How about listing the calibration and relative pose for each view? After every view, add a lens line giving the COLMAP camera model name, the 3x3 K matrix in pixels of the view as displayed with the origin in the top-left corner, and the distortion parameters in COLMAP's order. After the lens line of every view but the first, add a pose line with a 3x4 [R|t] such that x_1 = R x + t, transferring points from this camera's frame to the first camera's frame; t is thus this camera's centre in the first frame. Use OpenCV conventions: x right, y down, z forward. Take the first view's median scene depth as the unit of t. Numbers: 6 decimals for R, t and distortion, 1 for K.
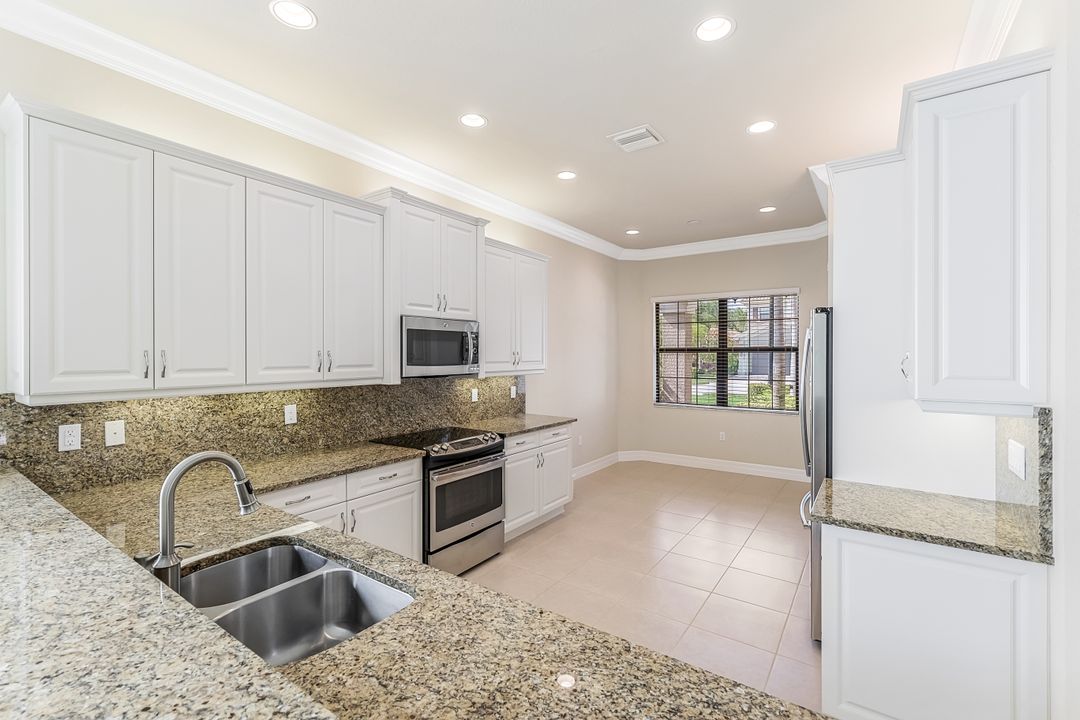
lens RADIAL K [[466.3, 0, 519.1], [0, 466.3, 355.2], [0, 0, 1]] dist [0.002742, 0.000147]
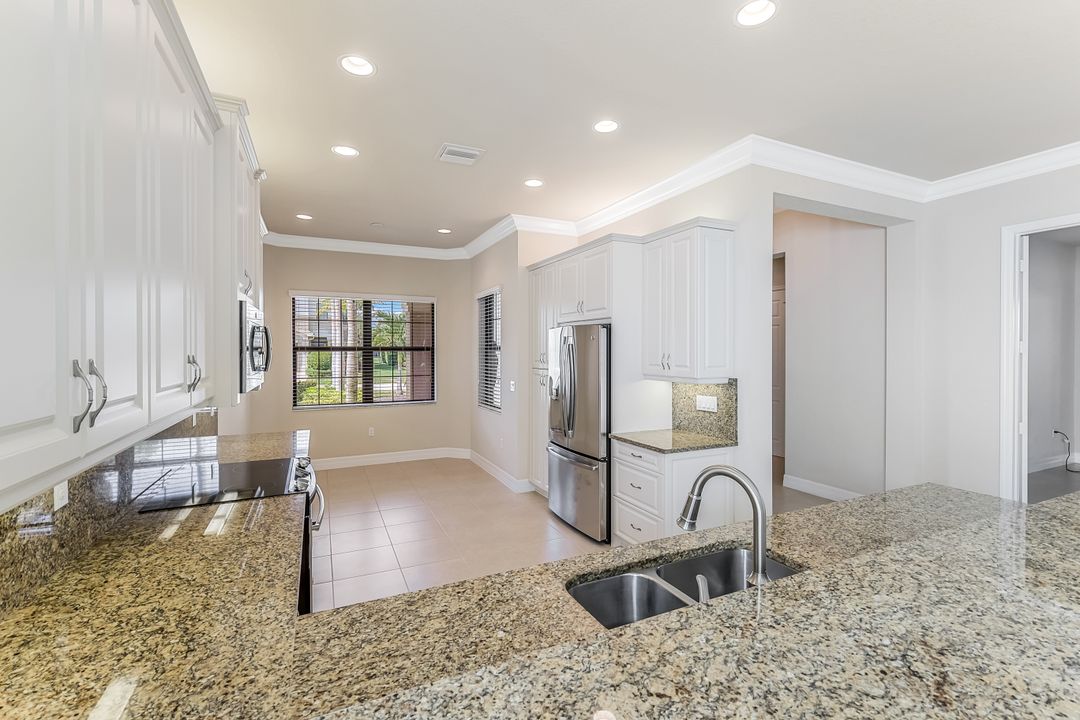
lens RADIAL K [[473.7, 0, 539.3], [0, 473.7, 354.3], [0, 0, 1]] dist [0.003446, 0.000094]
pose [[0.494444, -0.007538, 0.869177, -0.755760], [0.003348, 0.999971, 0.006768, -0.013767], [-0.869203, -0.000436, 0.494455, 0.376203]]
